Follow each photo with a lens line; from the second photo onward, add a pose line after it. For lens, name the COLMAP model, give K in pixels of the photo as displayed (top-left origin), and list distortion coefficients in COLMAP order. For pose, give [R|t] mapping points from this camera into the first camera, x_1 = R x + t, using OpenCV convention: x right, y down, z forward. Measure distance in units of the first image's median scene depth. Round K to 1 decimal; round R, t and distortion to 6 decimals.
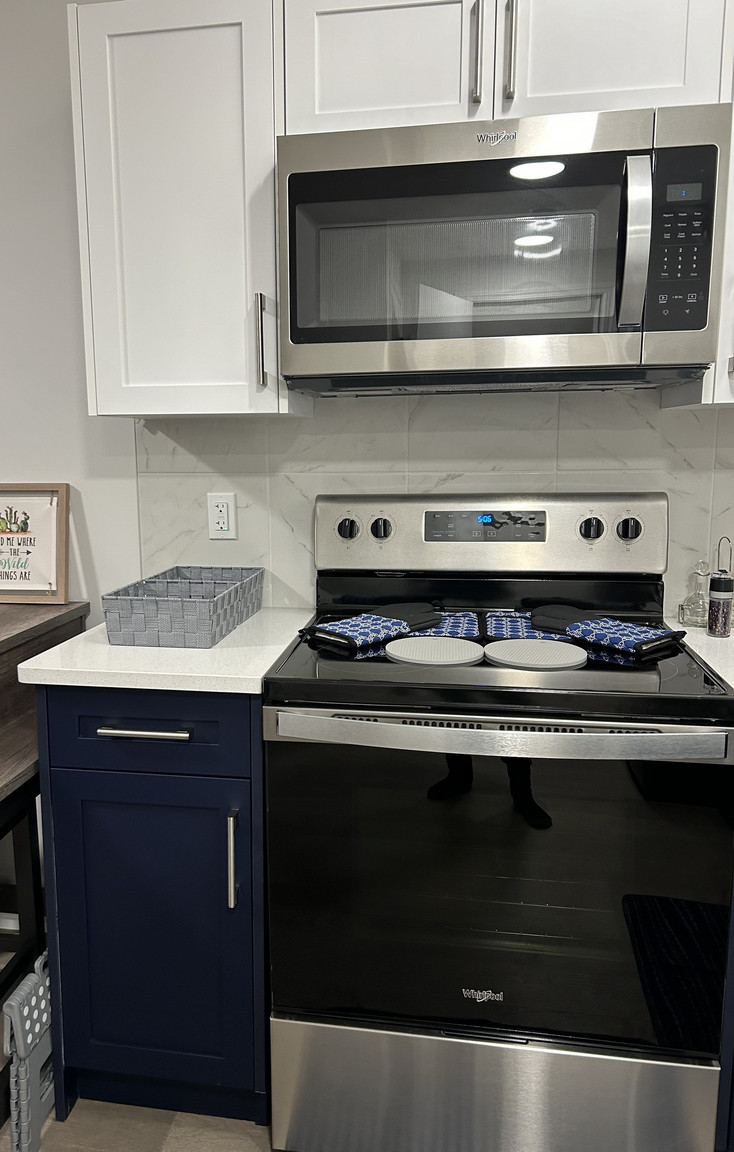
lens RADIAL K [[887.5, 0, 367.2], [0, 887.5, 578.1], [0, 0, 1]] dist [0.041894, -0.023695]
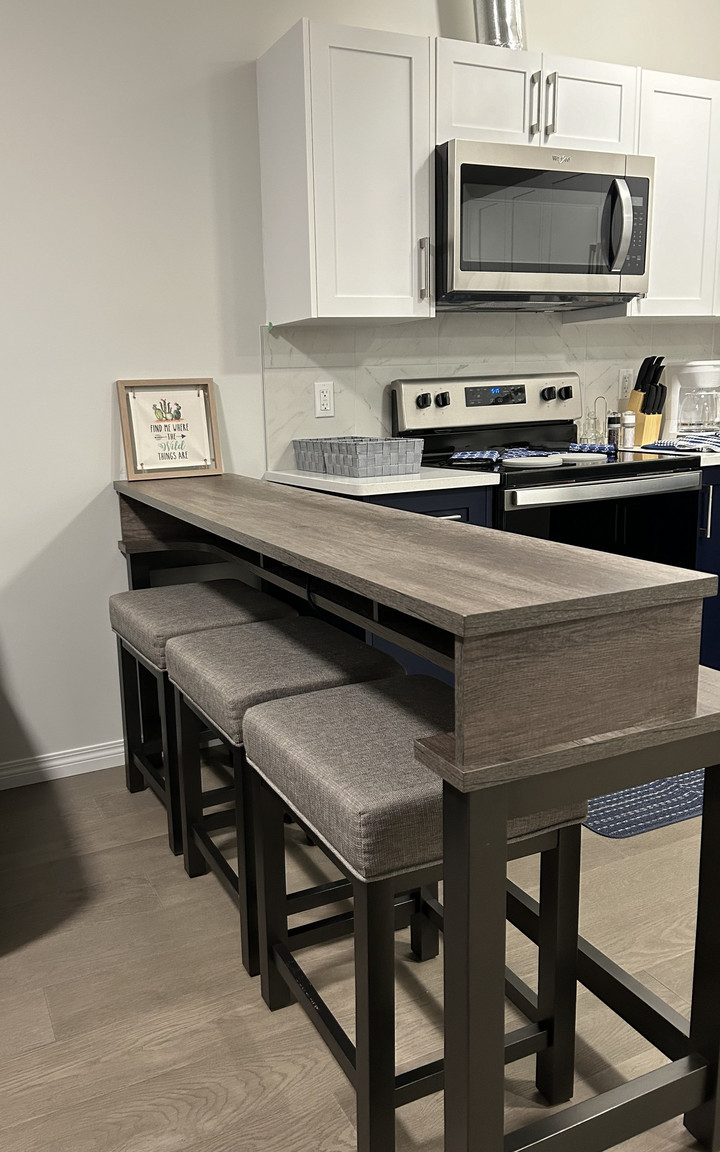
lens RADIAL K [[876.2, 0, 356.9], [0, 876.2, 575.5], [0, 0, 1]] dist [0.031688, -0.017973]
pose [[0.801760, -0.142971, 0.580293, -0.970885], [0.125456, 0.989593, 0.070478, 0.112464], [-0.584330, 0.016295, 0.811353, -0.126695]]
